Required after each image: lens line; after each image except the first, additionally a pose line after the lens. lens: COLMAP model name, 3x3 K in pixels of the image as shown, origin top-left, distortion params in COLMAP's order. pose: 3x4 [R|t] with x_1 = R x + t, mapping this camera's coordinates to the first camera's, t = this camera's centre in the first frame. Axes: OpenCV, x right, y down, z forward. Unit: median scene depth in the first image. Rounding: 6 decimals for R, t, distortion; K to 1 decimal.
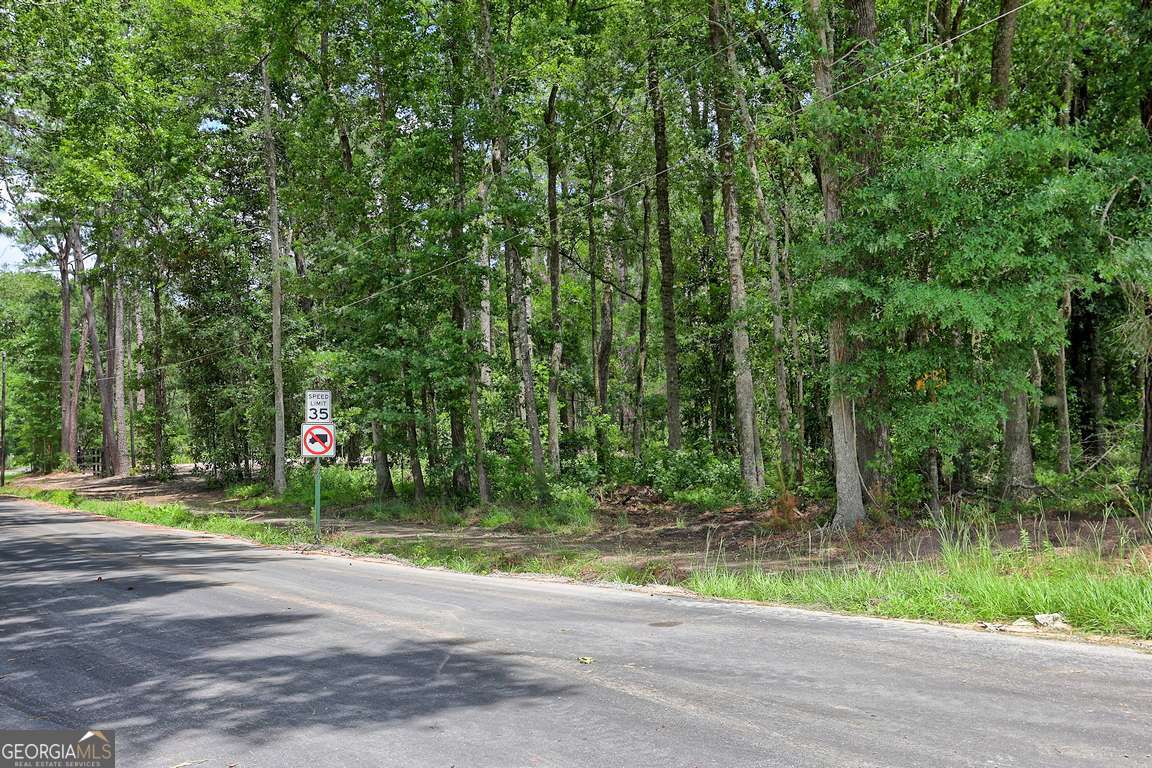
lens RADIAL K [[1203.2, 0, 576.0], [0, 1203.2, 384.0], [0, 0, 1]] dist [0.148869, 0.004367]
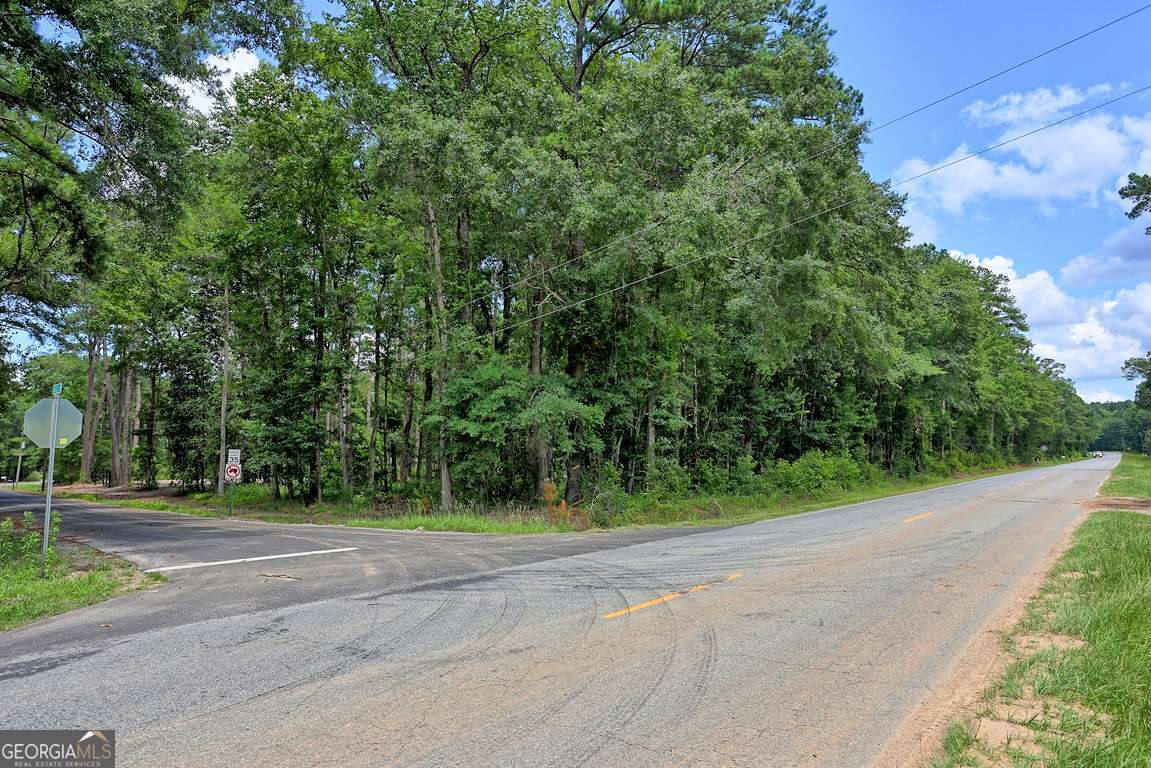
lens RADIAL K [[770.7, 0, 575.5], [0, 770.7, 384.0], [0, 0, 1]] dist [-0.000313, -0.000852]
pose [[0.983664, 0.036568, 0.176263, 0.049975], [-0.025116, 0.997452, -0.066773, -0.011465], [-0.178255, 0.061255, 0.982076, -0.167634]]
